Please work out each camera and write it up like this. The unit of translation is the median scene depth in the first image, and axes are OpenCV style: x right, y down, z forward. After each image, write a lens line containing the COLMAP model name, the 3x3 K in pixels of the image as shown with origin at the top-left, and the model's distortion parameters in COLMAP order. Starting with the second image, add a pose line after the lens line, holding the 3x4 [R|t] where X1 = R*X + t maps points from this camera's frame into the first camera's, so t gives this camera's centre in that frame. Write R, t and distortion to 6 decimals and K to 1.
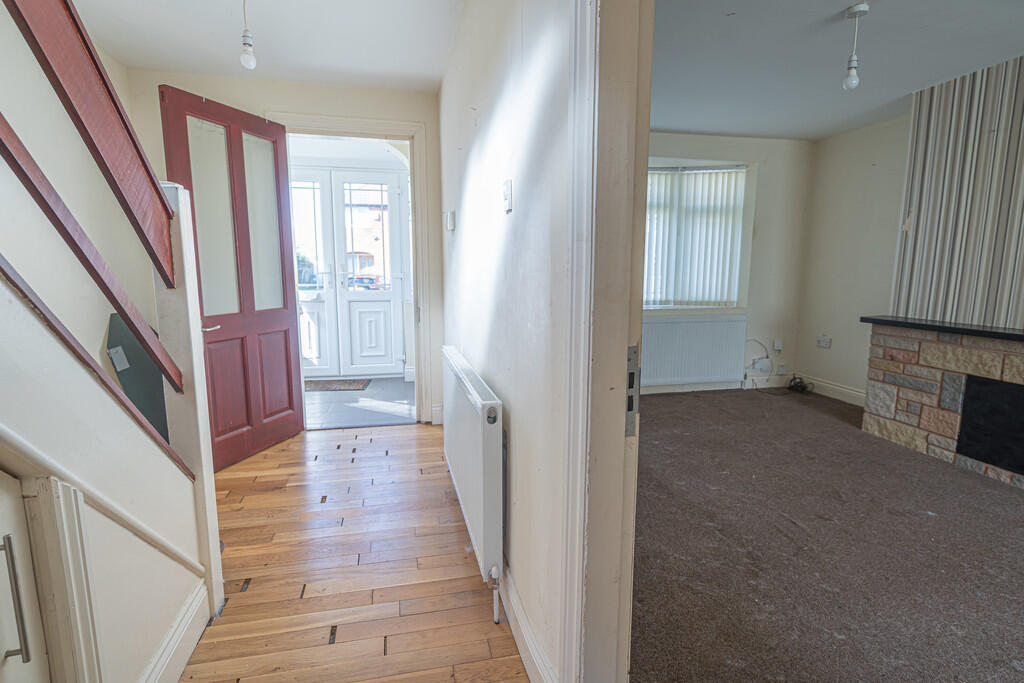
lens RADIAL K [[520.6, 0, 512.0], [0, 520.6, 341.5], [0, 0, 1]] dist [0.010115, -0.000502]
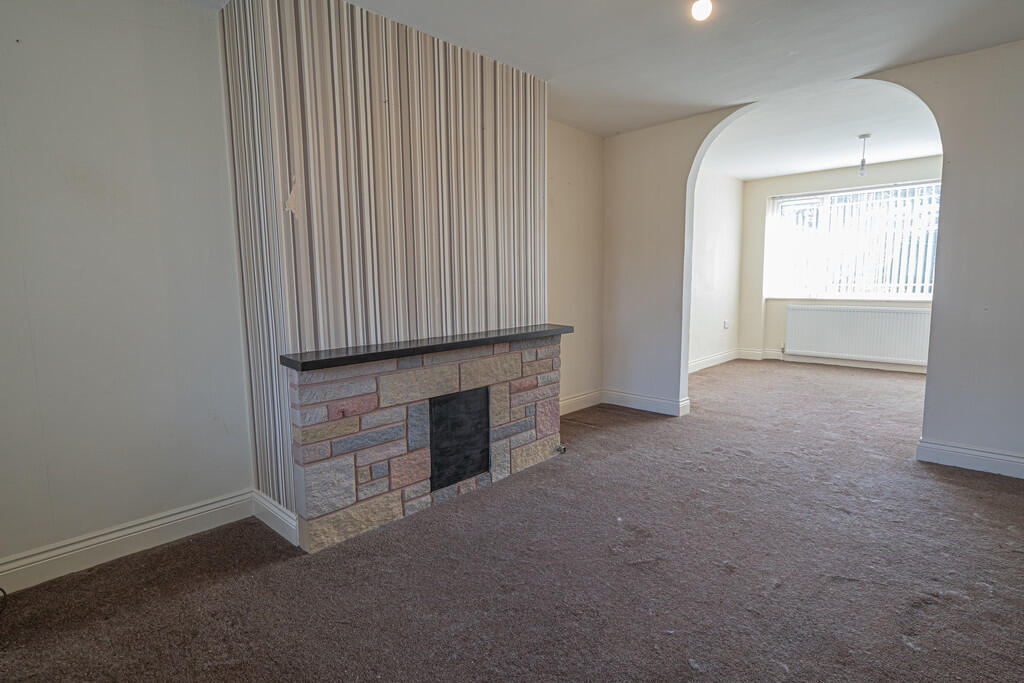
lens RADIAL K [[520.6, 0, 512.0], [0, 520.6, 341.5], [0, 0, 1]] dist [0.010115, -0.000502]
pose [[-0.545451, -0.098845, 0.832293, 0.099446], [0.135288, 0.969616, 0.203816, -0.161791], [-0.827152, 0.223771, -0.515506, 1.181502]]
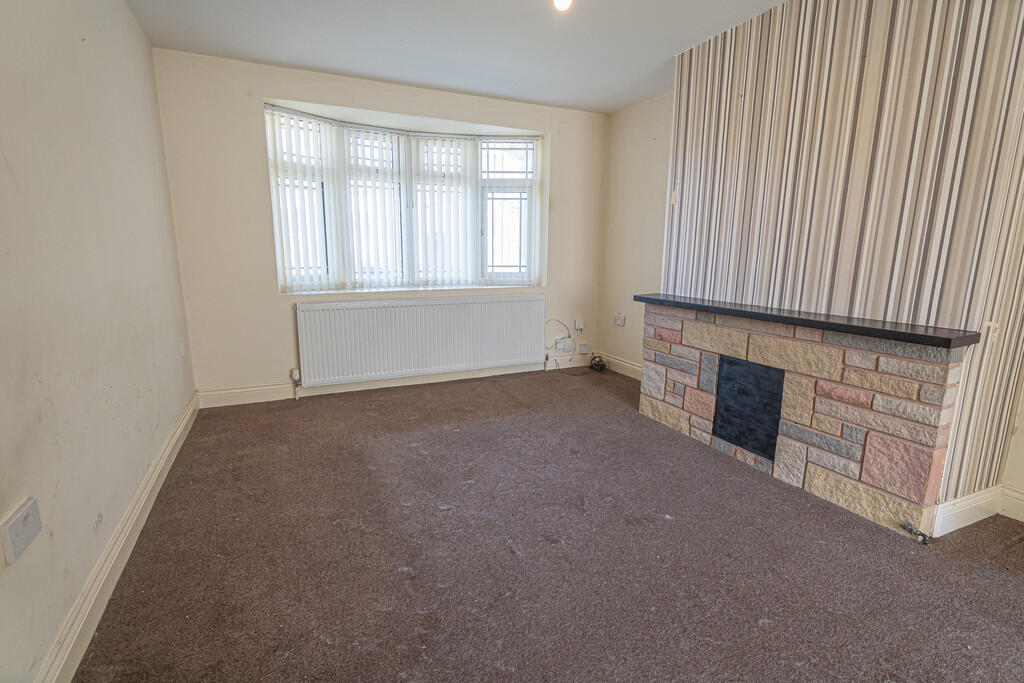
lens RADIAL K [[481.4, 0, 512.0], [0, 481.4, 341.5], [0, 0, 1]] dist [0.002976, 0.000276]
pose [[0.976271, -0.036401, 0.213471, 0.279802], [0.026418, 0.998428, 0.049431, -0.013083], [-0.214935, -0.042618, 0.975698, 0.201447]]
